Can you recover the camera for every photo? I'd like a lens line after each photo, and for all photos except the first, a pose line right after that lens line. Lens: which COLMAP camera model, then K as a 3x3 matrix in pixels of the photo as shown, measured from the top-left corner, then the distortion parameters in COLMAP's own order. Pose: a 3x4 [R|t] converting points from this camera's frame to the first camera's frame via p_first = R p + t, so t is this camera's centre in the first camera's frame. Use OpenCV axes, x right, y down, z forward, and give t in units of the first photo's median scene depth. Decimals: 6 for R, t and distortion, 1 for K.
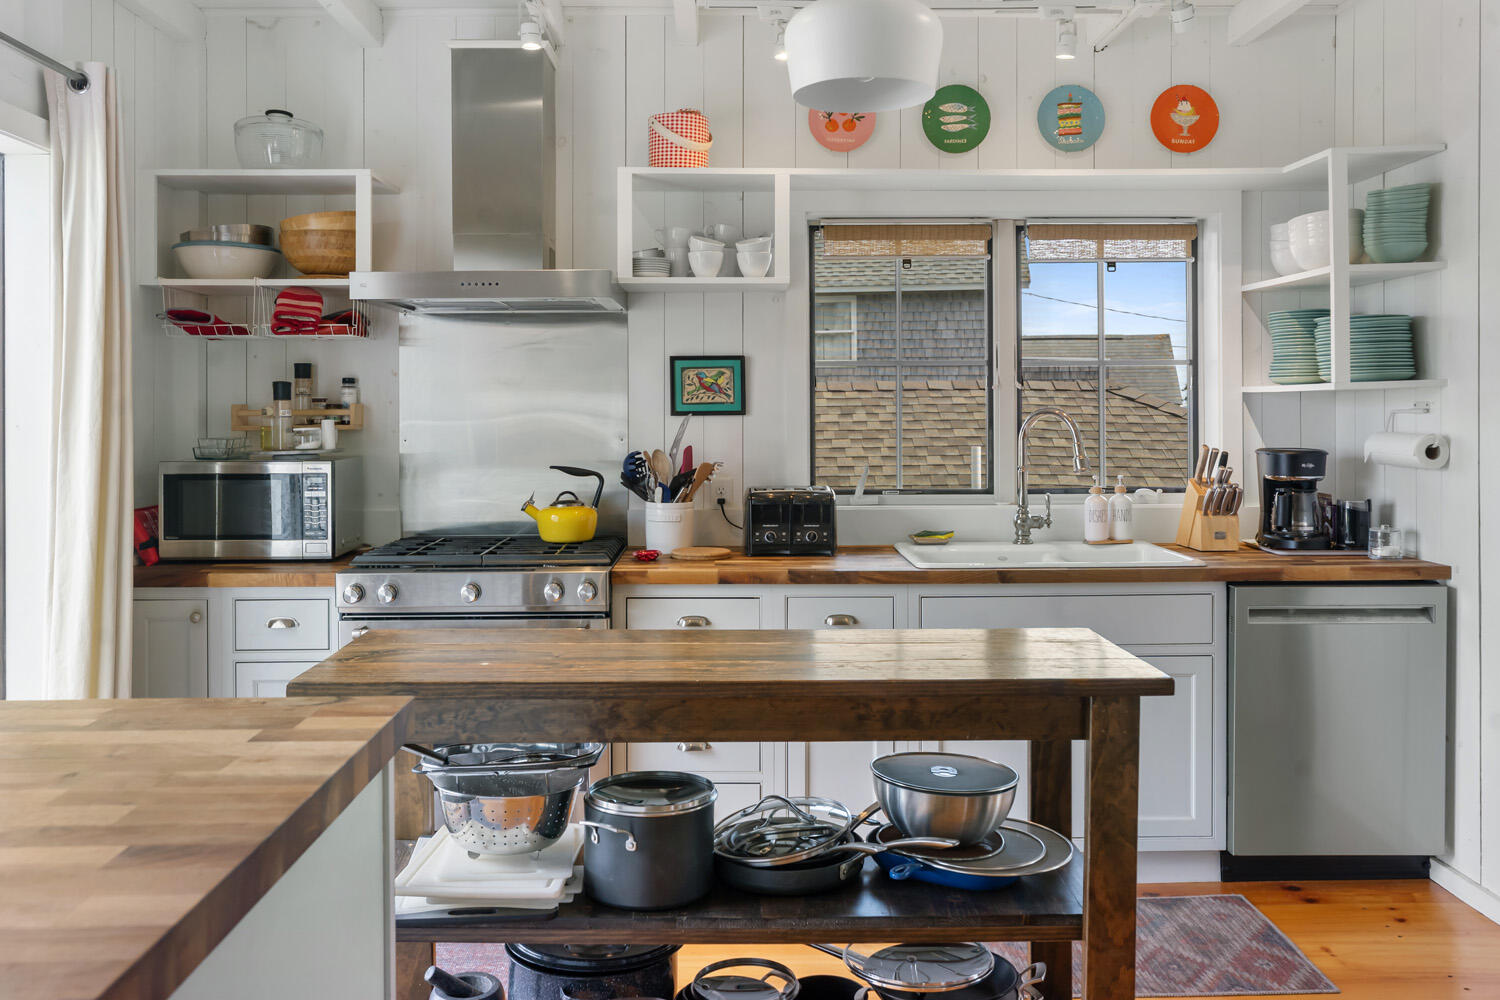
lens RADIAL K [[1211.0, 0, 749.3], [0, 1211.0, 499.4], [0, 0, 1]] dist [-0.001221, -0.001865]
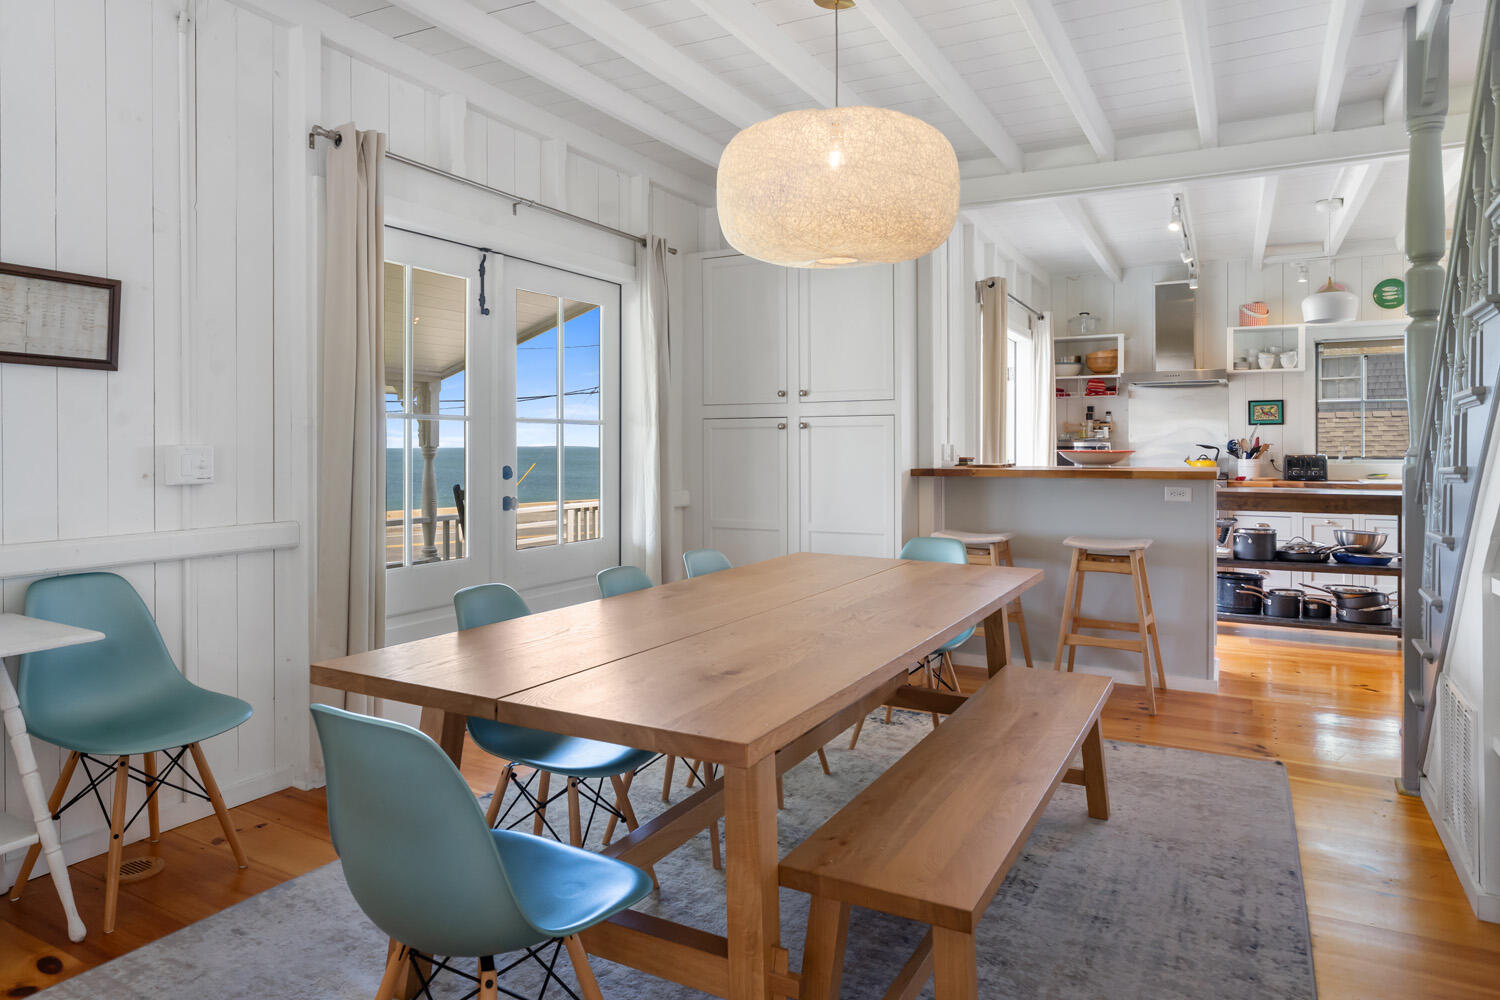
lens RADIAL K [[945.9, 0, 742.5], [0, 945.9, 447.7], [0, 0, 1]] dist [-0.007057, 0.000510]
pose [[0.871769, 0.003375, -0.489906, -0.022995], [-0.036226, 0.997683, -0.057588, 0.126738], [0.488577, 0.067951, 0.869871, -1.184471]]
